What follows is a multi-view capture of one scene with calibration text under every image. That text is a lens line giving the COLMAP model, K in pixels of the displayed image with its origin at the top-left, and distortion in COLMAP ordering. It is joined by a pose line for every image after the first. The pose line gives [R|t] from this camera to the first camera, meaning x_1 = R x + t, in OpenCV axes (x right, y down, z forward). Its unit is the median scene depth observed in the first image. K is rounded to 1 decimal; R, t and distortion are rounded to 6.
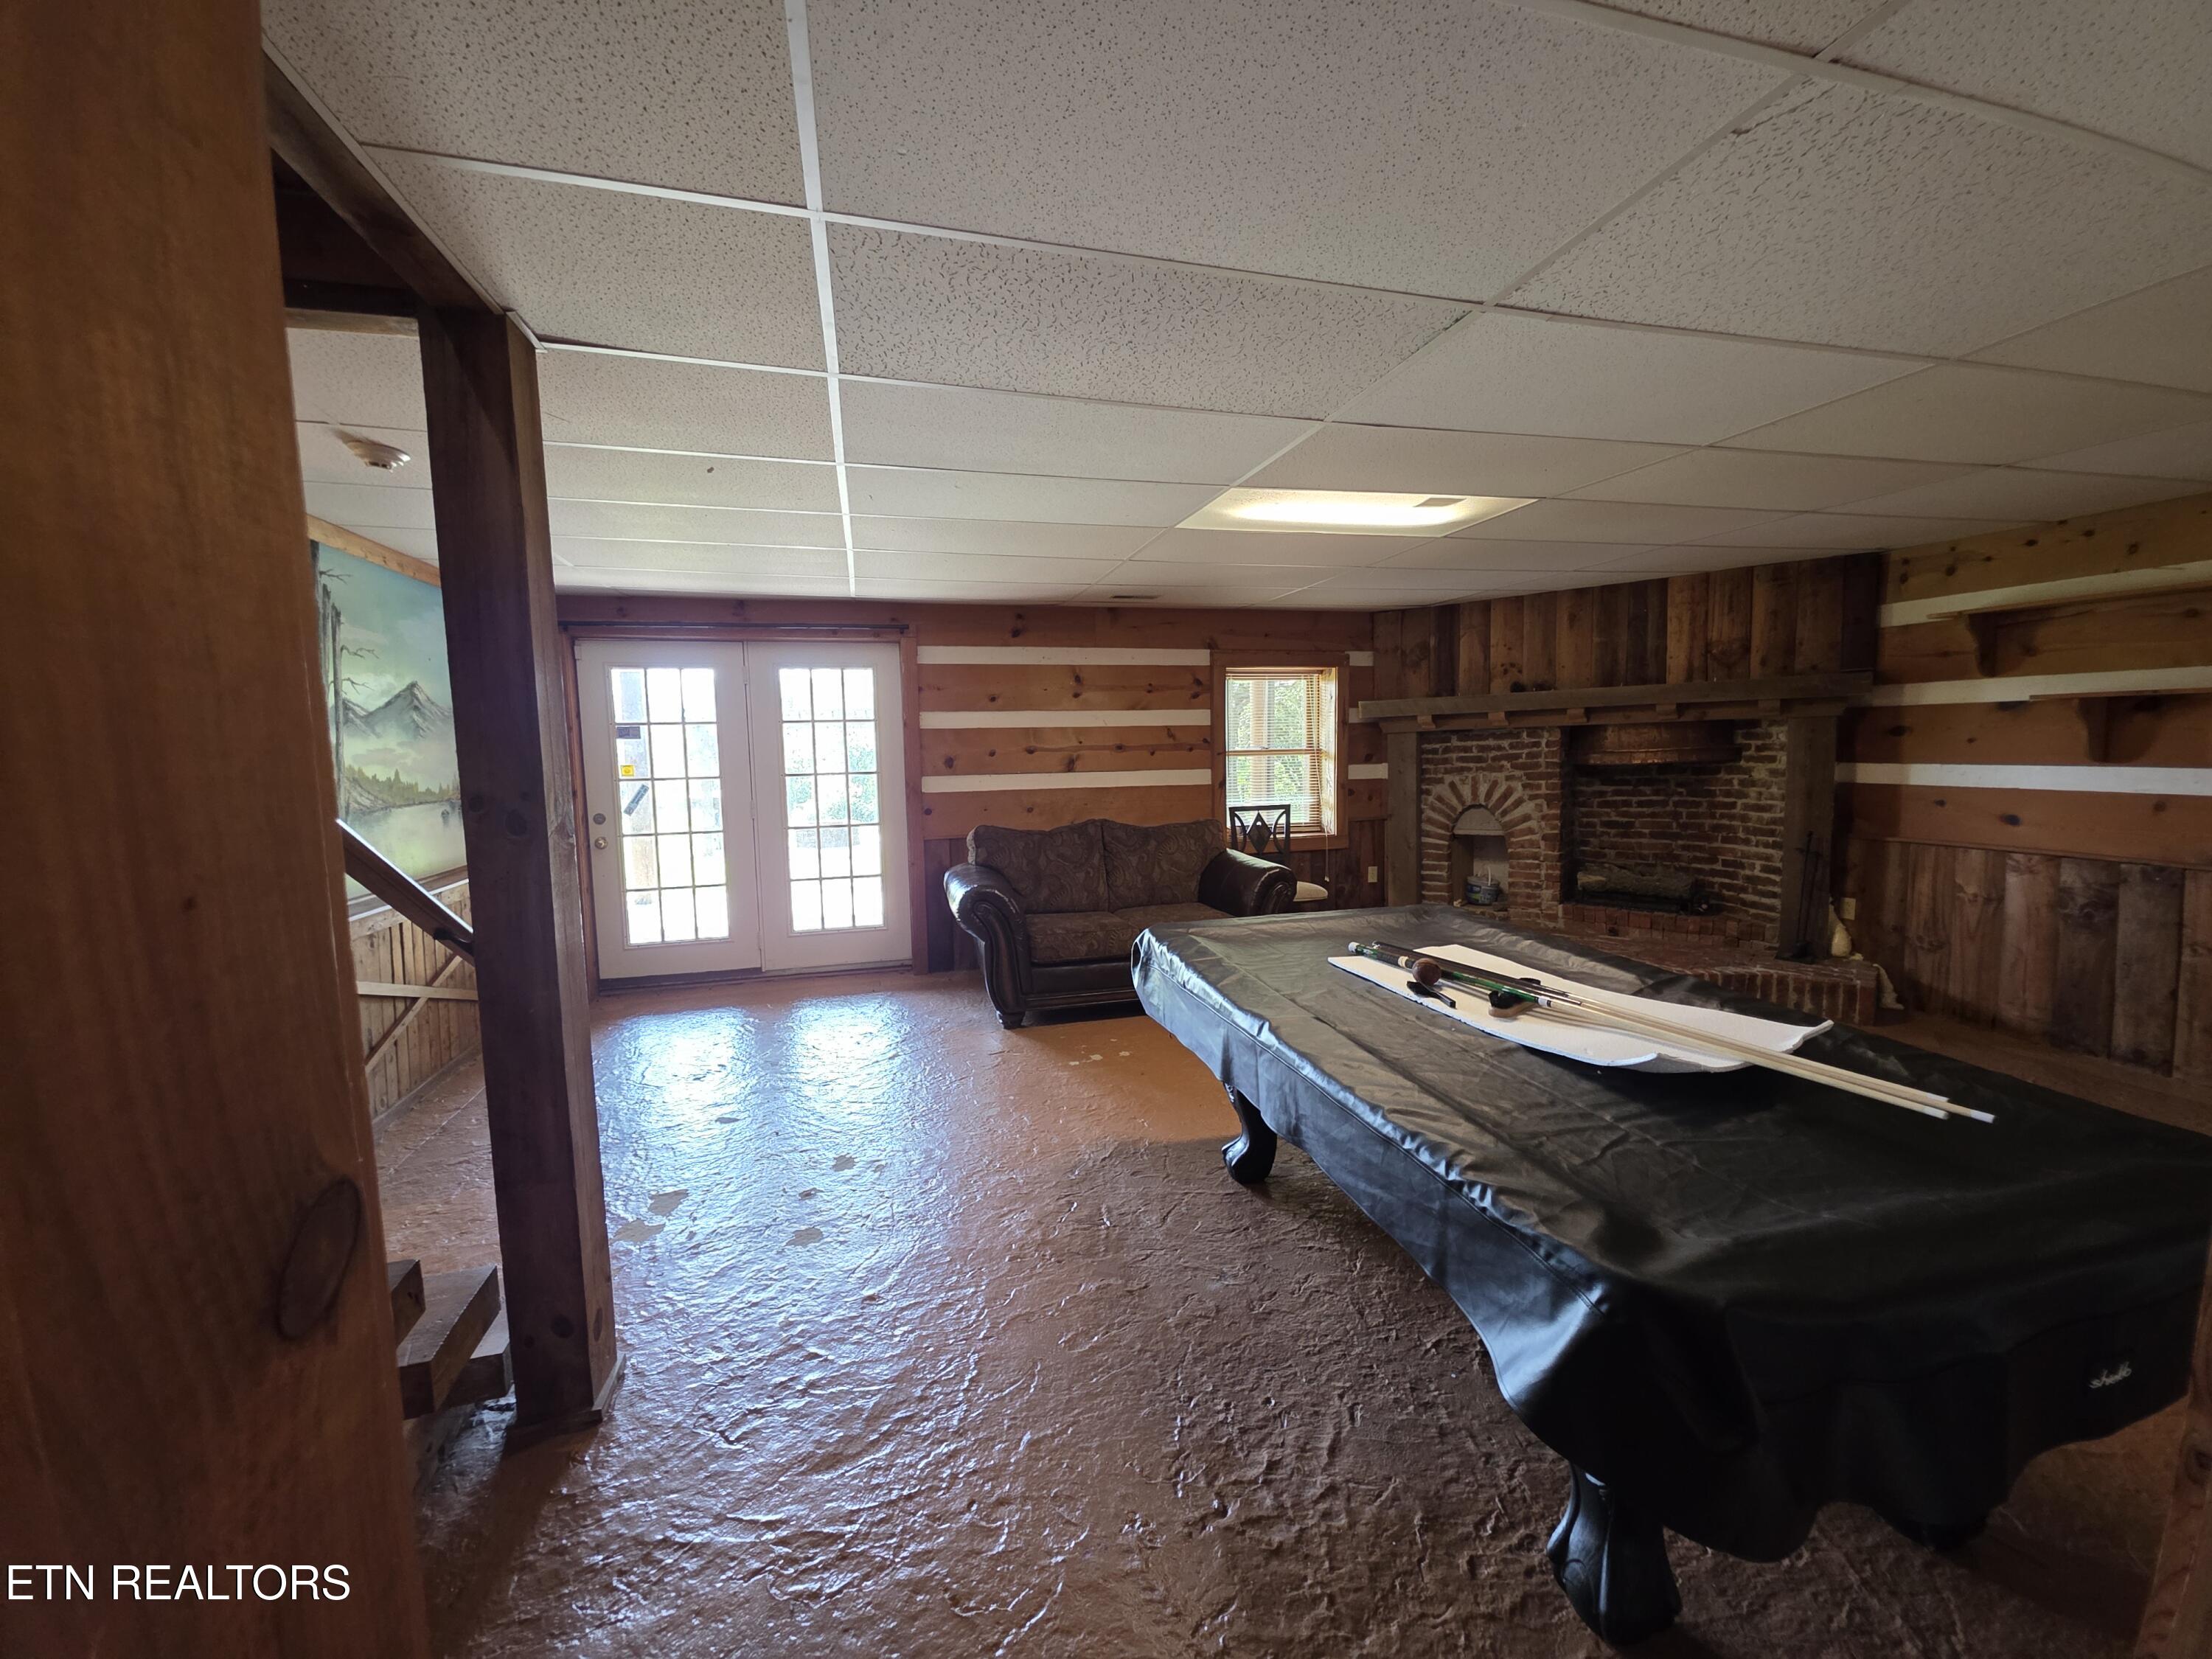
lens RADIAL K [[871.4, 0, 1106.0], [0, 871.4, 829.5], [0, 0, 1]] dist [0.001005, -0.000025]
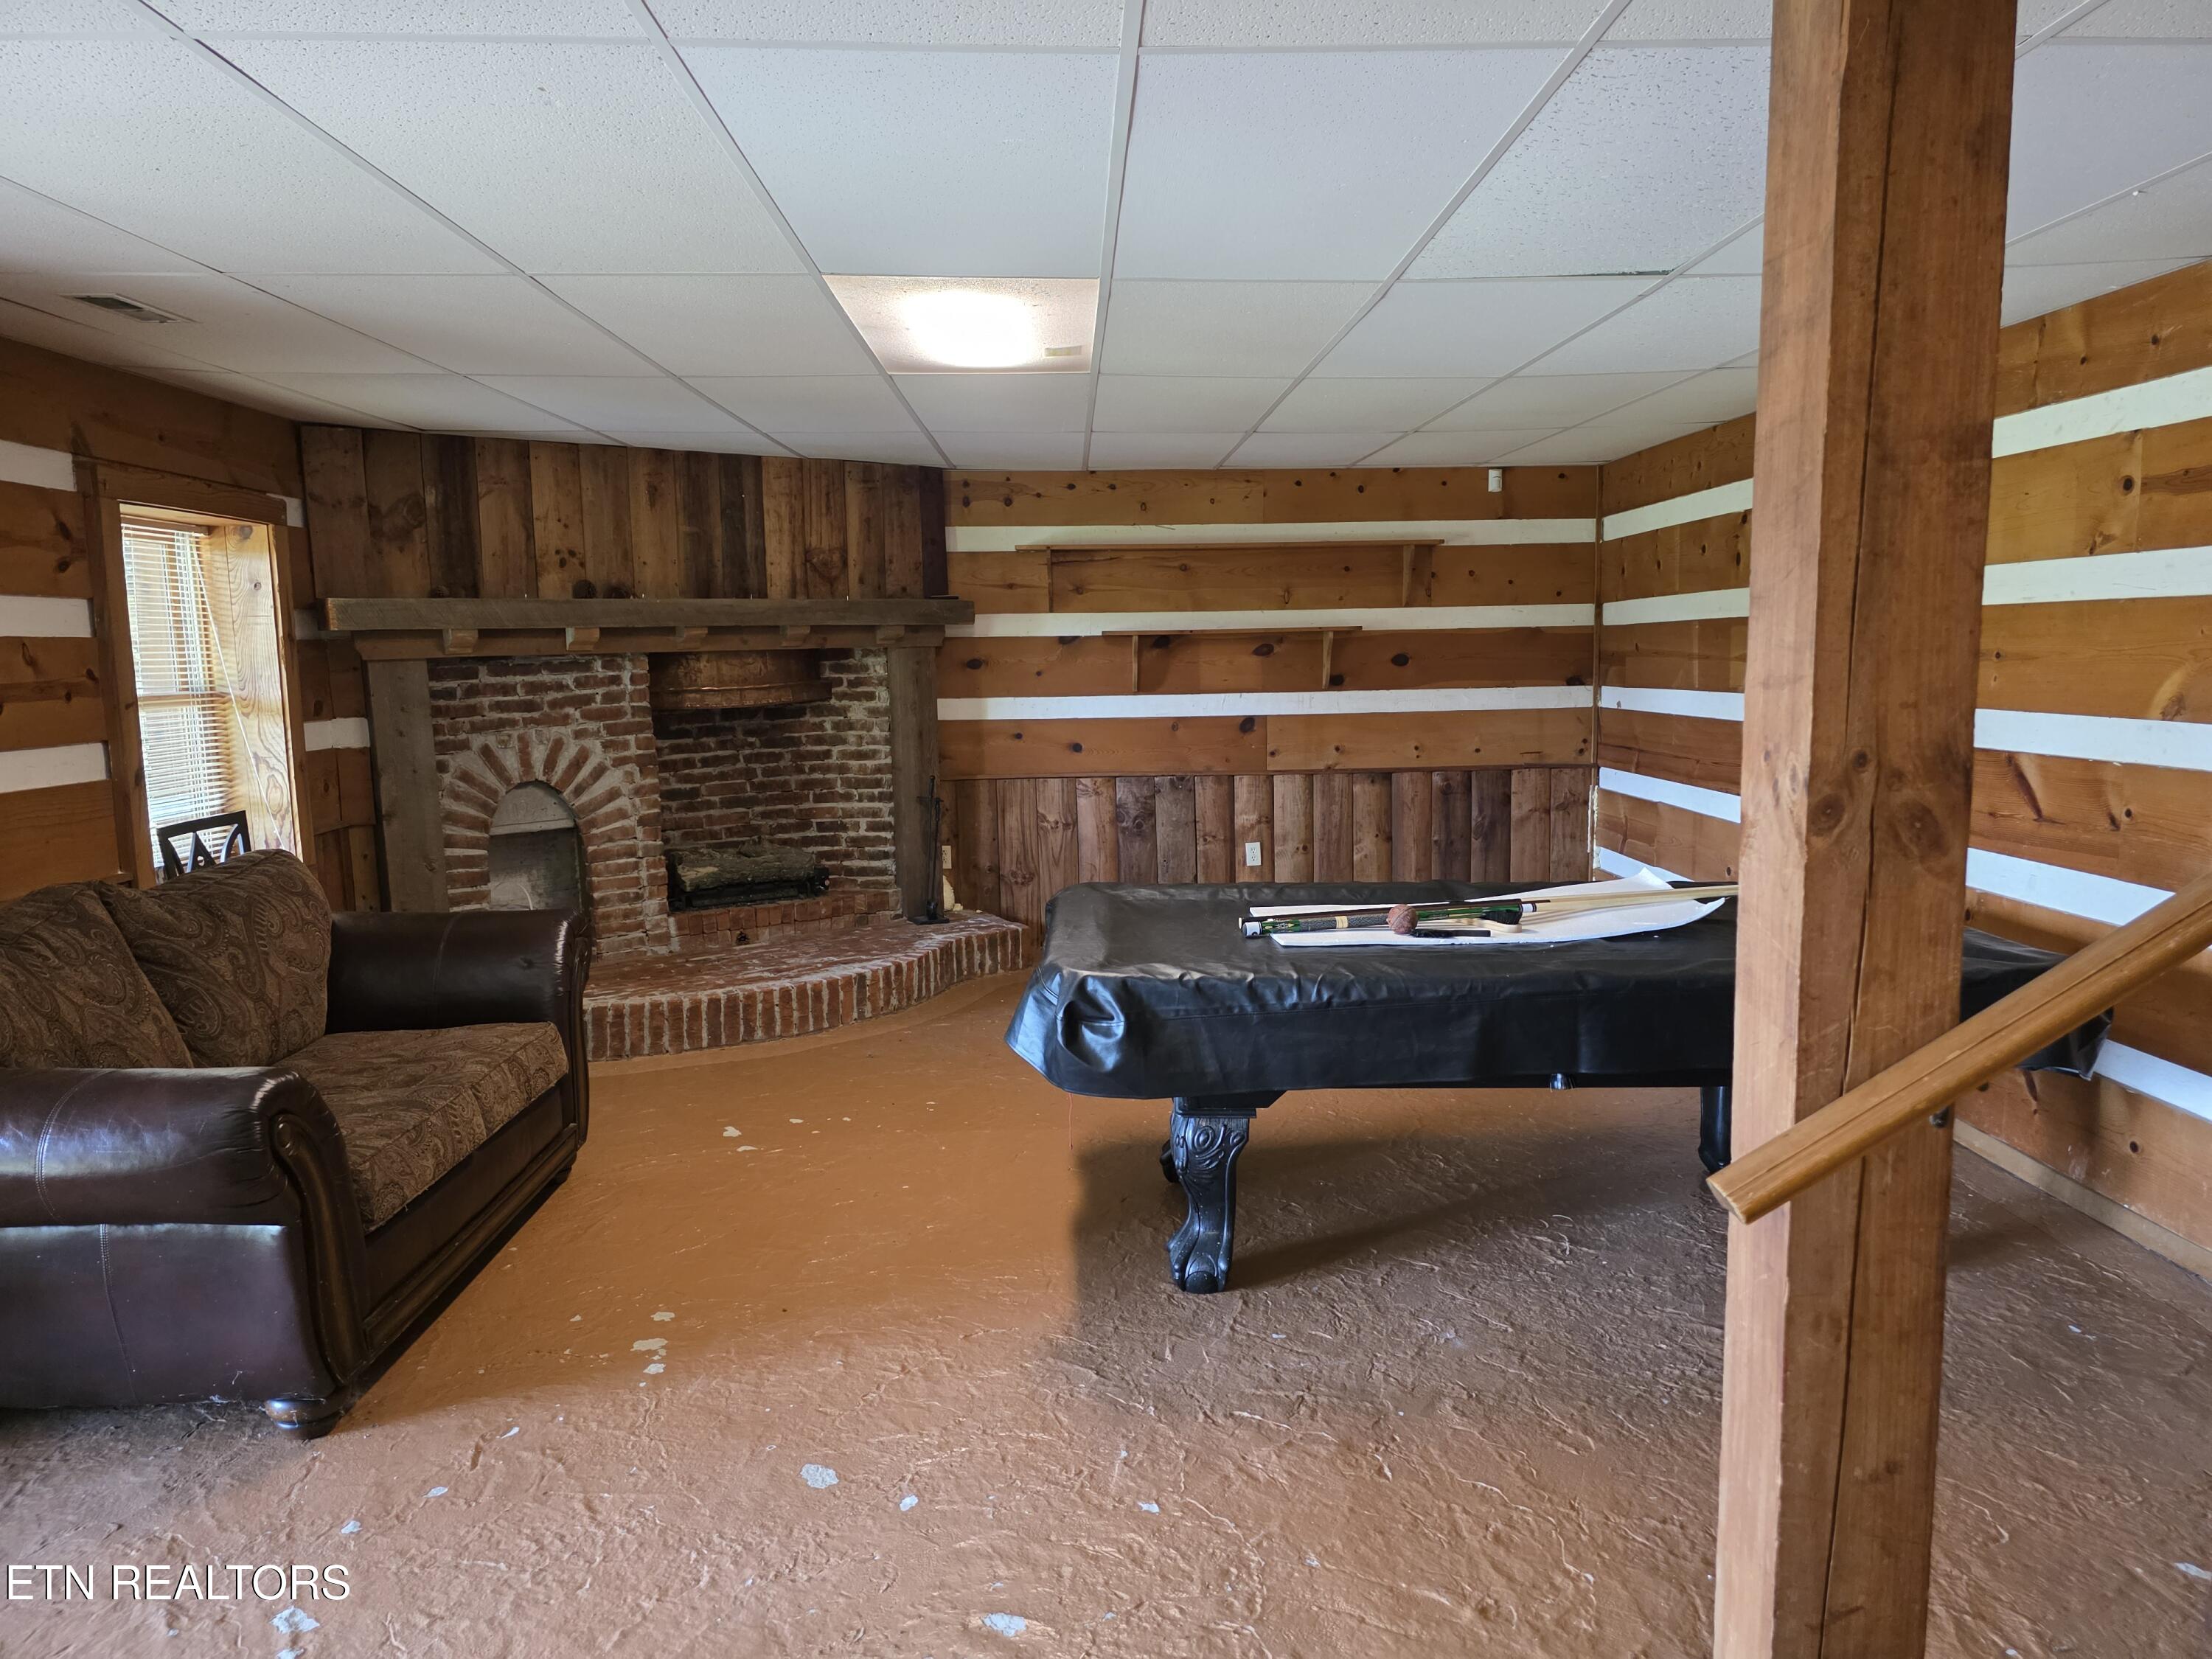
lens RADIAL K [[1466.1, 0, 1122.8], [0, 1466.1, 834.9], [0, 0, 1]] dist [0.104494, -0.109833]
pose [[0.222329, -0.107268, 0.969053, -0.538450], [0.107060, 0.990605, 0.085091, -0.039653], [-0.969076, 0.084829, 0.231724, 0.414455]]
